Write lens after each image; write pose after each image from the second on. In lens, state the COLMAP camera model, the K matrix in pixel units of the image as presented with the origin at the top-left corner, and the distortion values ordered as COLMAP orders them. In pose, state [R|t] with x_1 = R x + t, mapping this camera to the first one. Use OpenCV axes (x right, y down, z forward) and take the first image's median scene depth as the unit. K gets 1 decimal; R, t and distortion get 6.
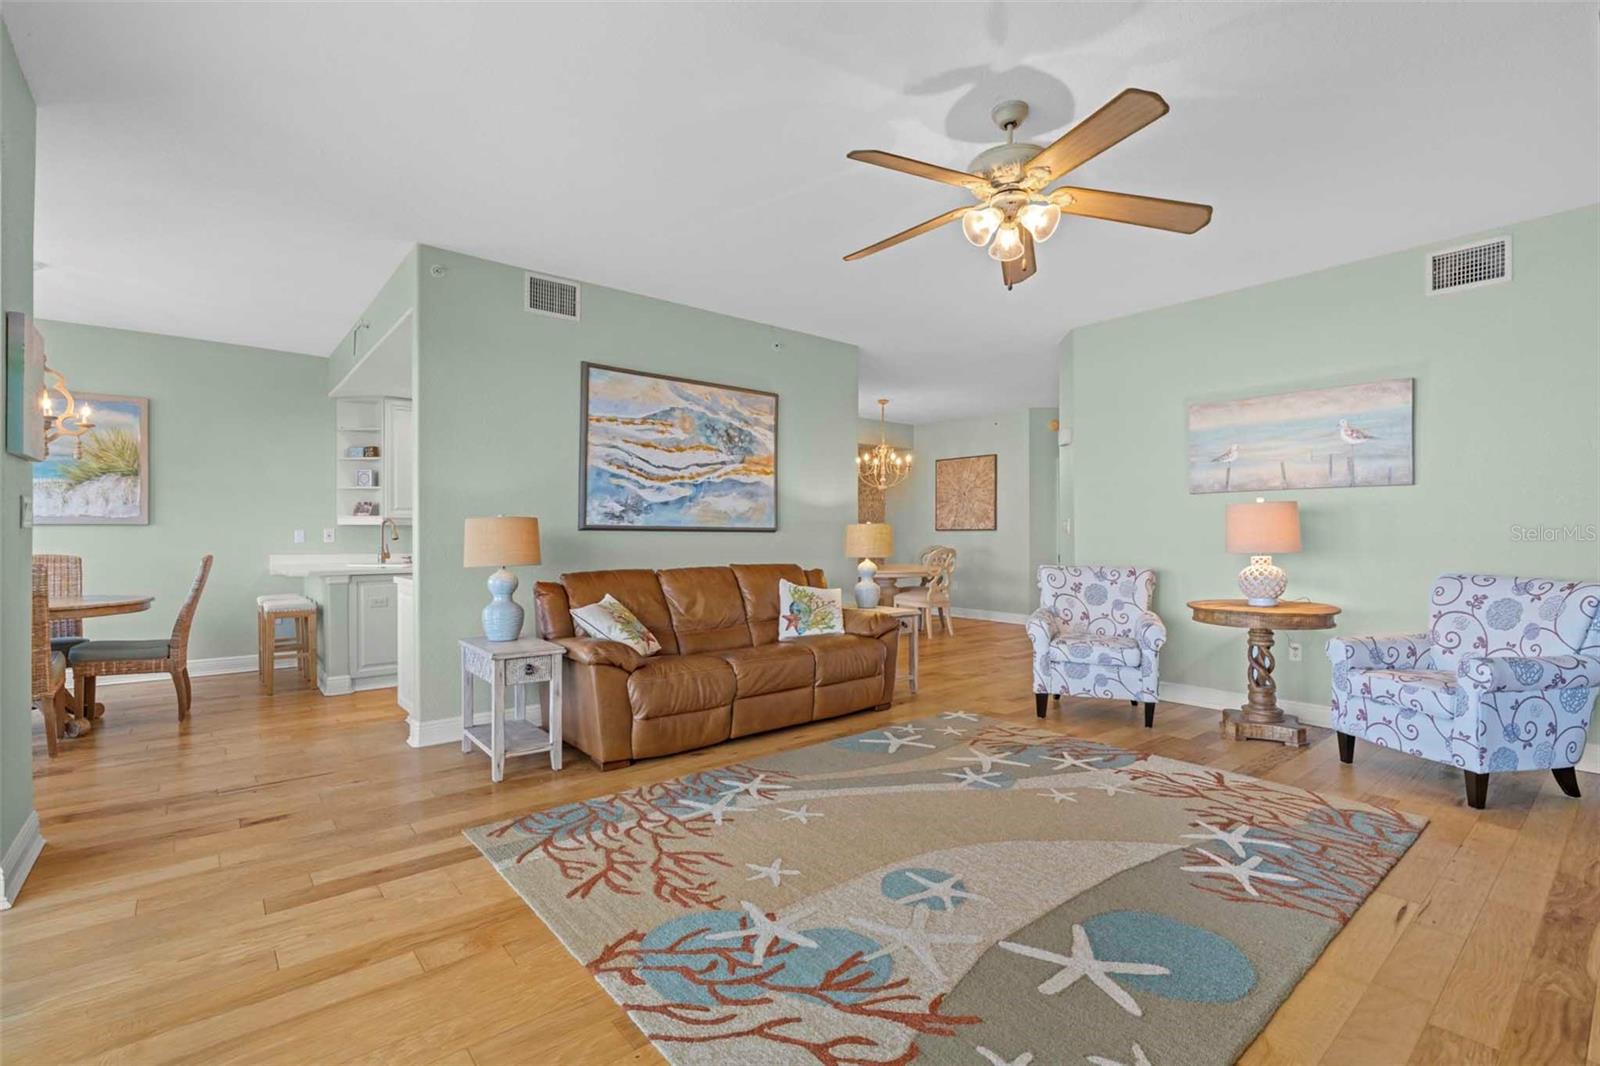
lens RADIAL K [[725.7, 0, 806.1], [0, 725.7, 535.6], [0, 0, 1]] dist [-0.008911, 0.001182]
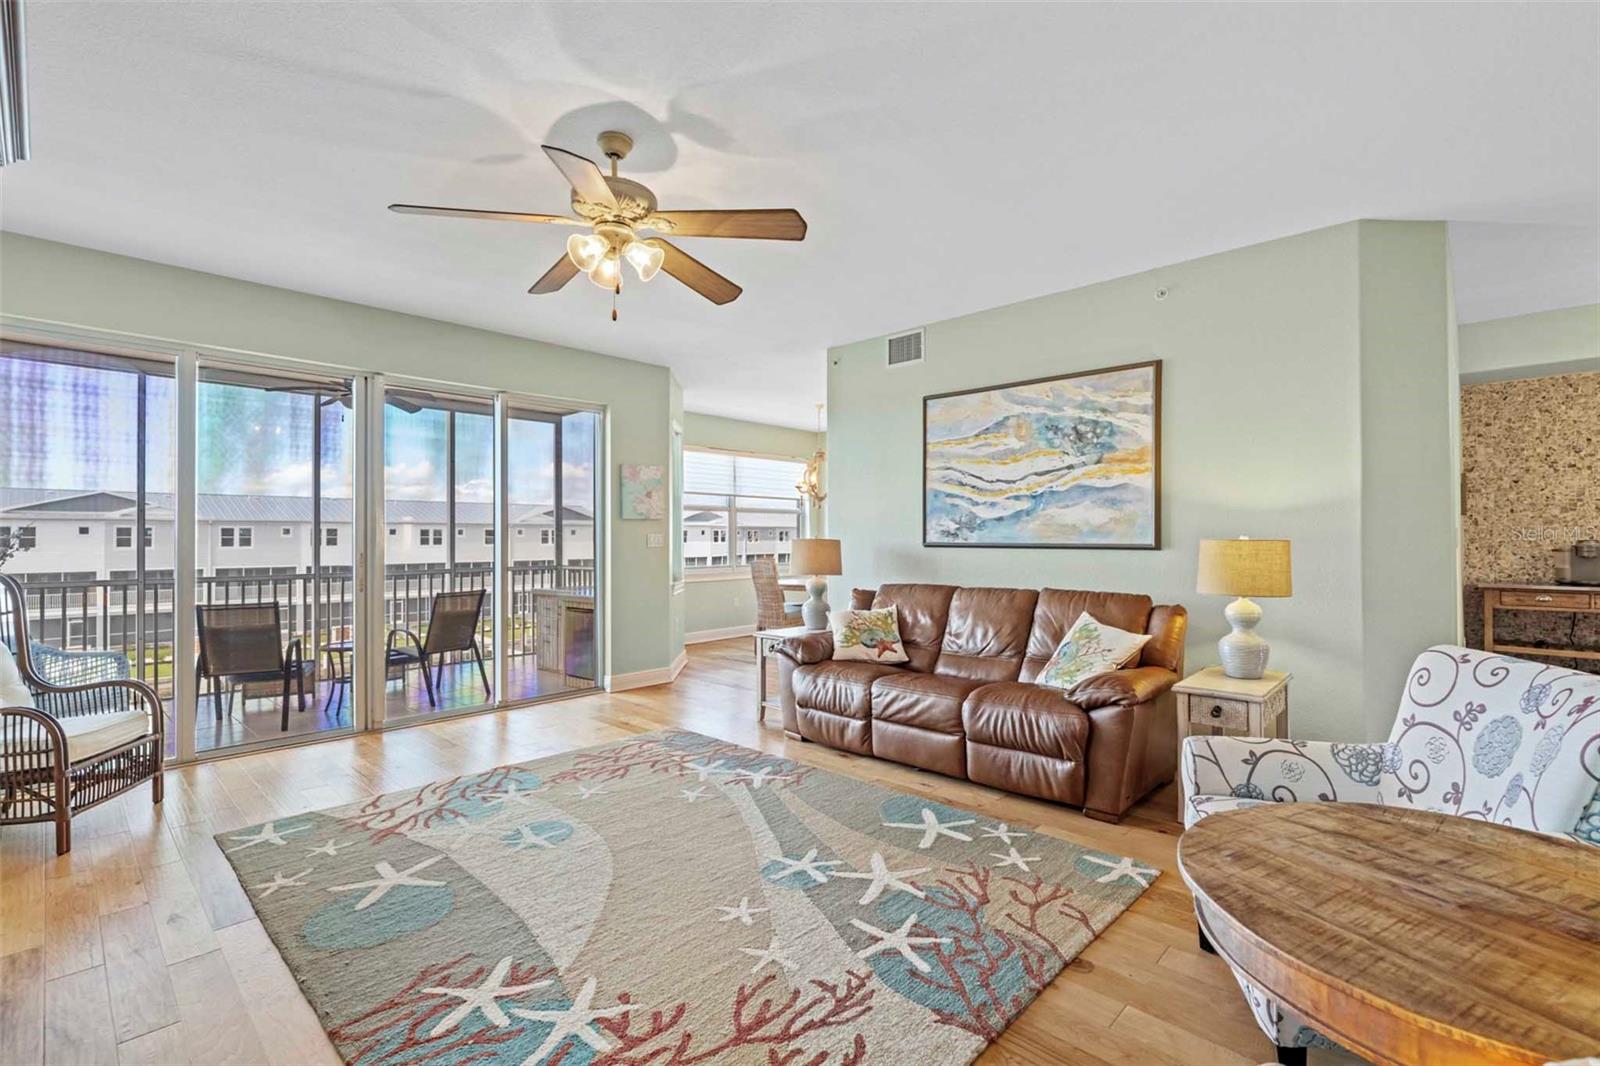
lens RADIAL K [[725.7, 0, 804.2], [0, 725.7, 533.1], [0, 0, 1]] dist [-0.008911, 0.001182]
pose [[0.108599, -0.006025, -0.994067, 1.029299], [0.004210, 0.999975, -0.005601, -0.030584], [0.994077, -0.003577, 0.108621, 0.909880]]
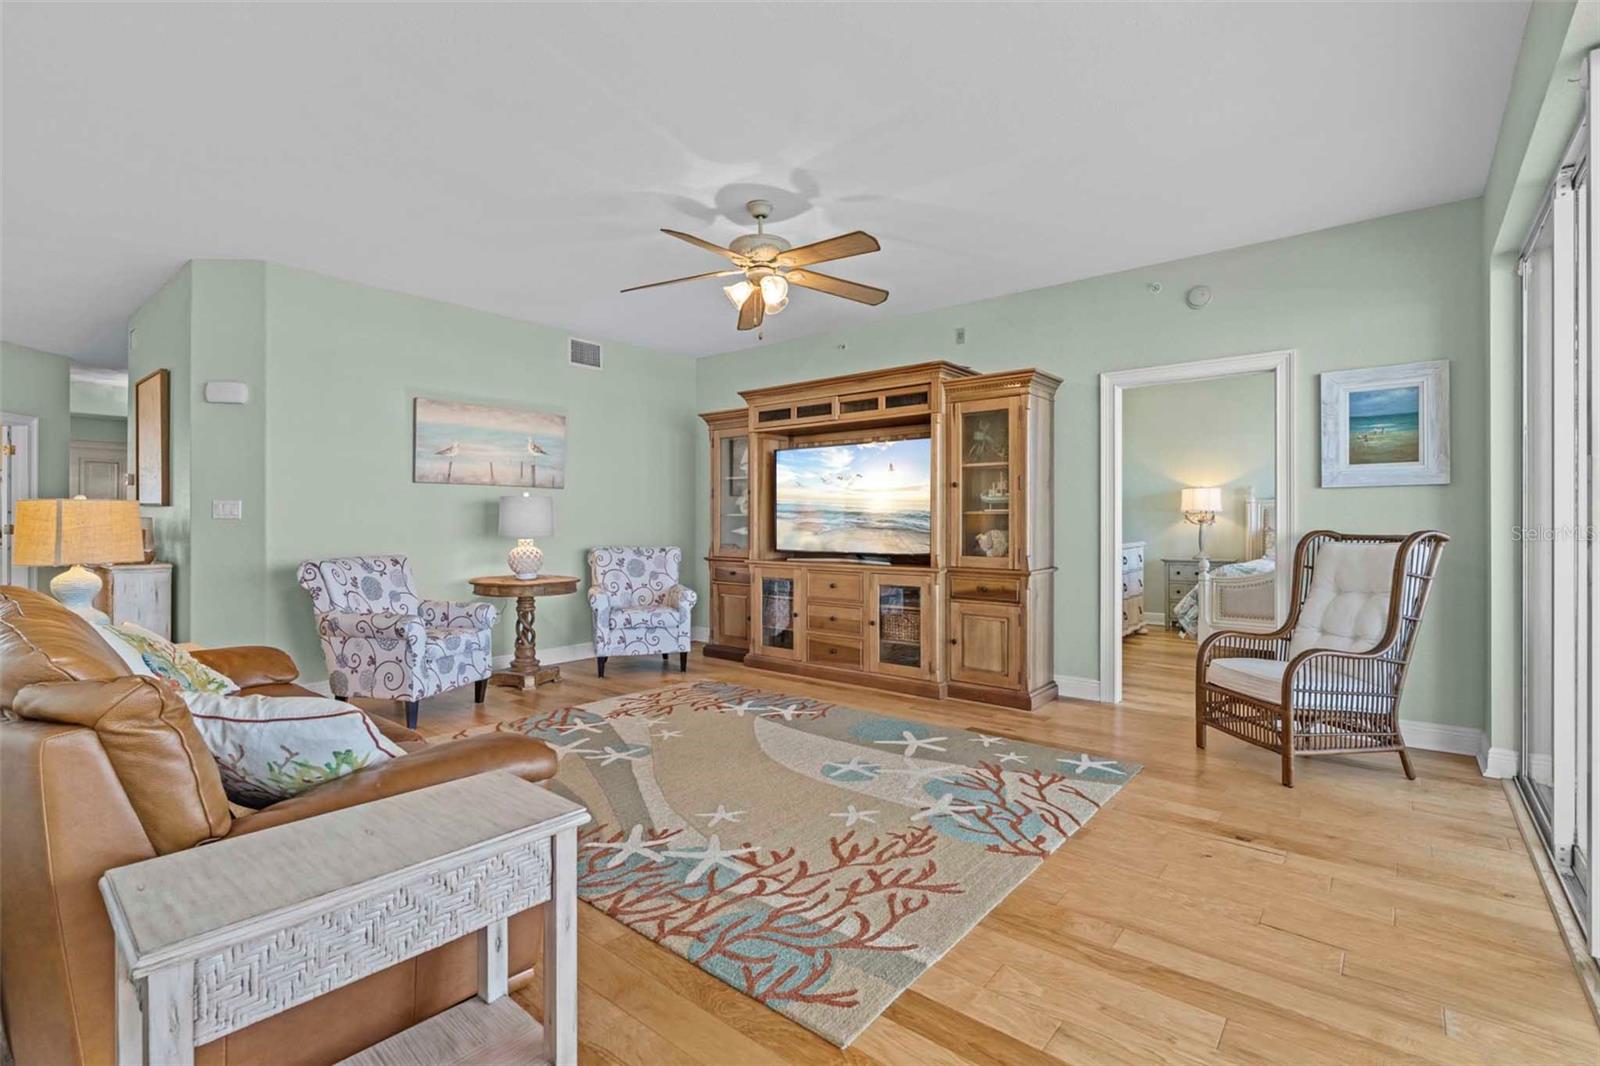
lens RADIAL K [[725.7, 0, 796.6], [0, 725.7, 522.9], [0, 0, 1]] dist [-0.008911, 0.001182]
pose [[-0.172164, 0.000689, 0.985068, -0.831098], [-0.000310, 1.000000, -0.000754, 0.001067], [-0.985068, -0.000435, -0.172164, 0.920876]]
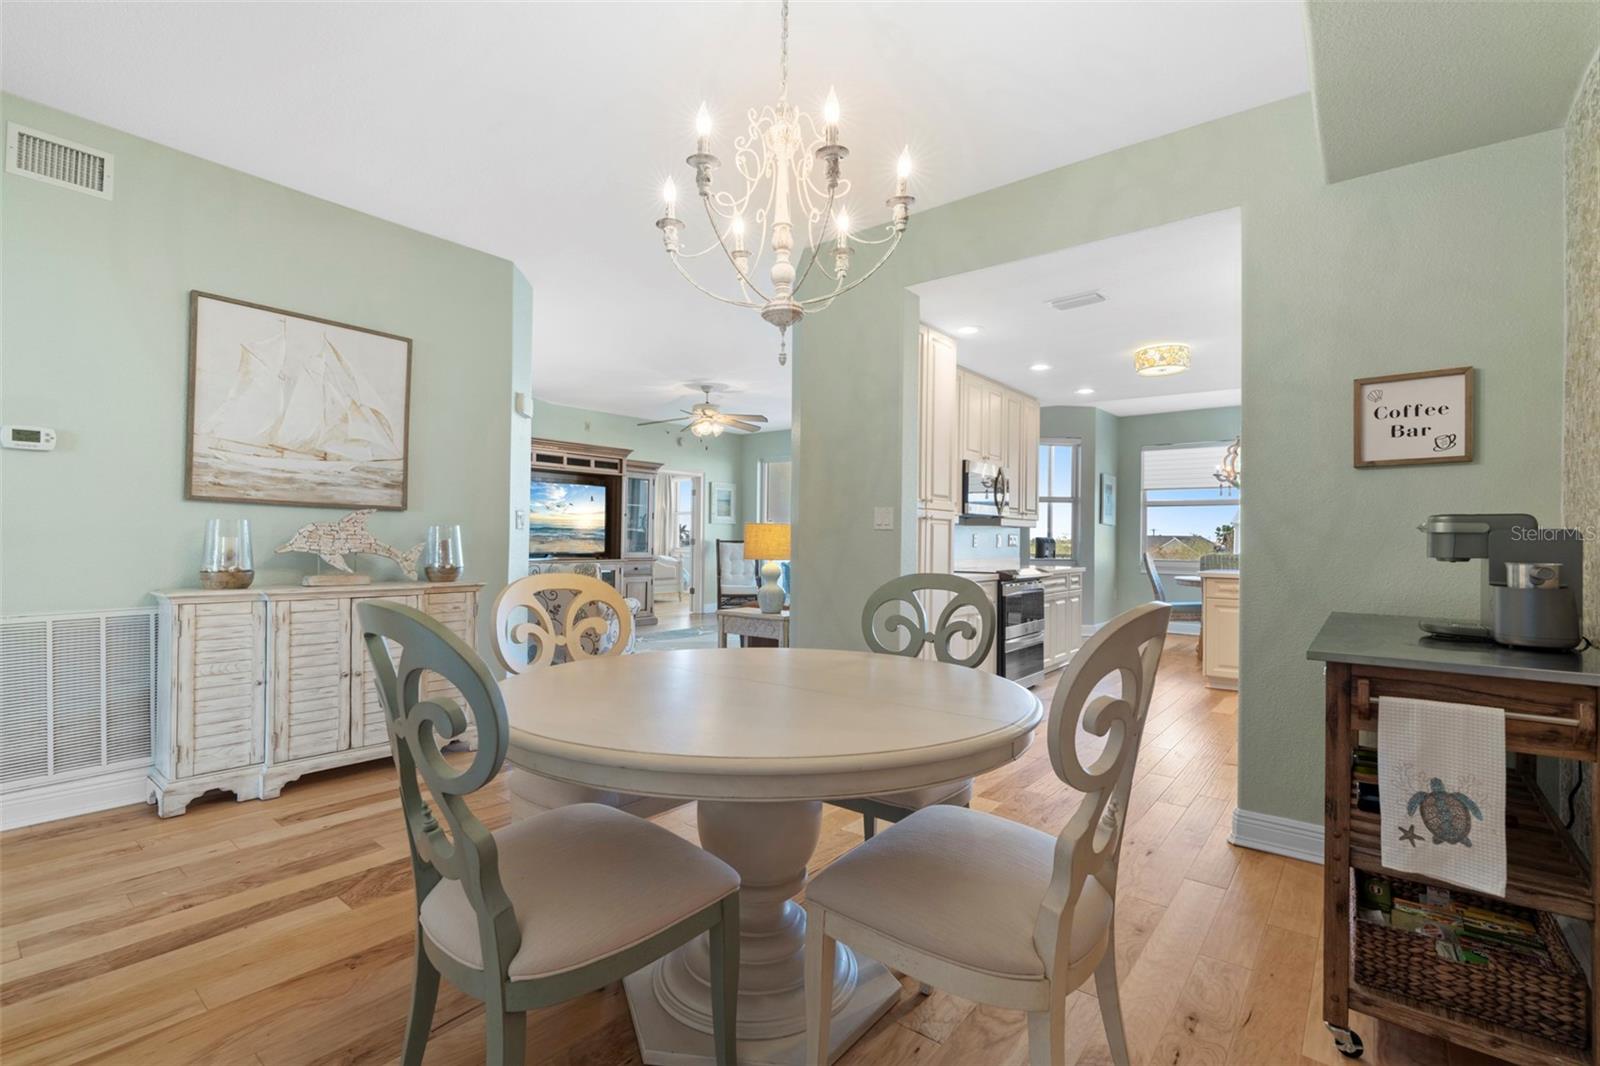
lens RADIAL K [[725.7, 0, 799.9], [0, 725.7, 535.8], [0, 0, 1]] dist [-0.008911, 0.001182]
pose [[-0.982377, -0.008755, -0.186705, 0.354565], [-0.008319, 0.999961, -0.003122, 0.003482], [0.186725, -0.001514, -0.982411, 3.058716]]
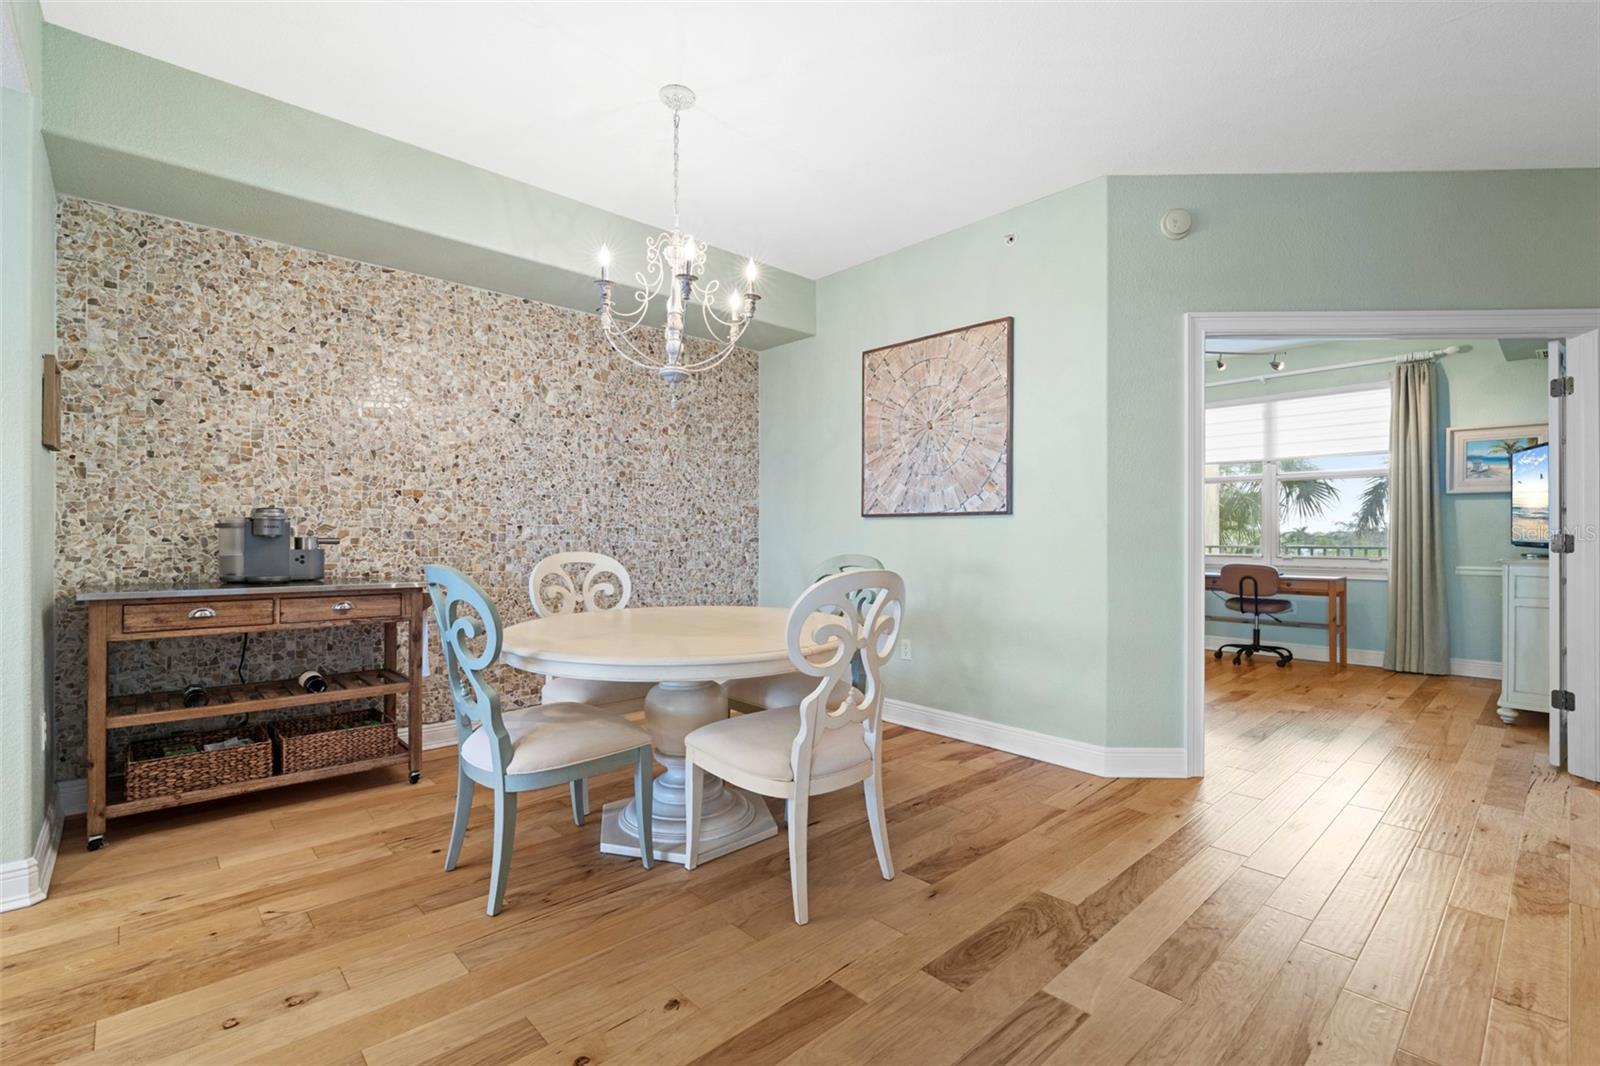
lens RADIAL K [[725.7, 0, 791.4], [0, 725.7, 531.9], [0, 0, 1]] dist [-0.008911, 0.001182]
pose [[0.999364, 0.005888, 0.035167, 0.368873], [-0.005748, 0.999975, -0.004087, 0.009895], [-0.035190, 0.003882, 0.999373, 1.730642]]
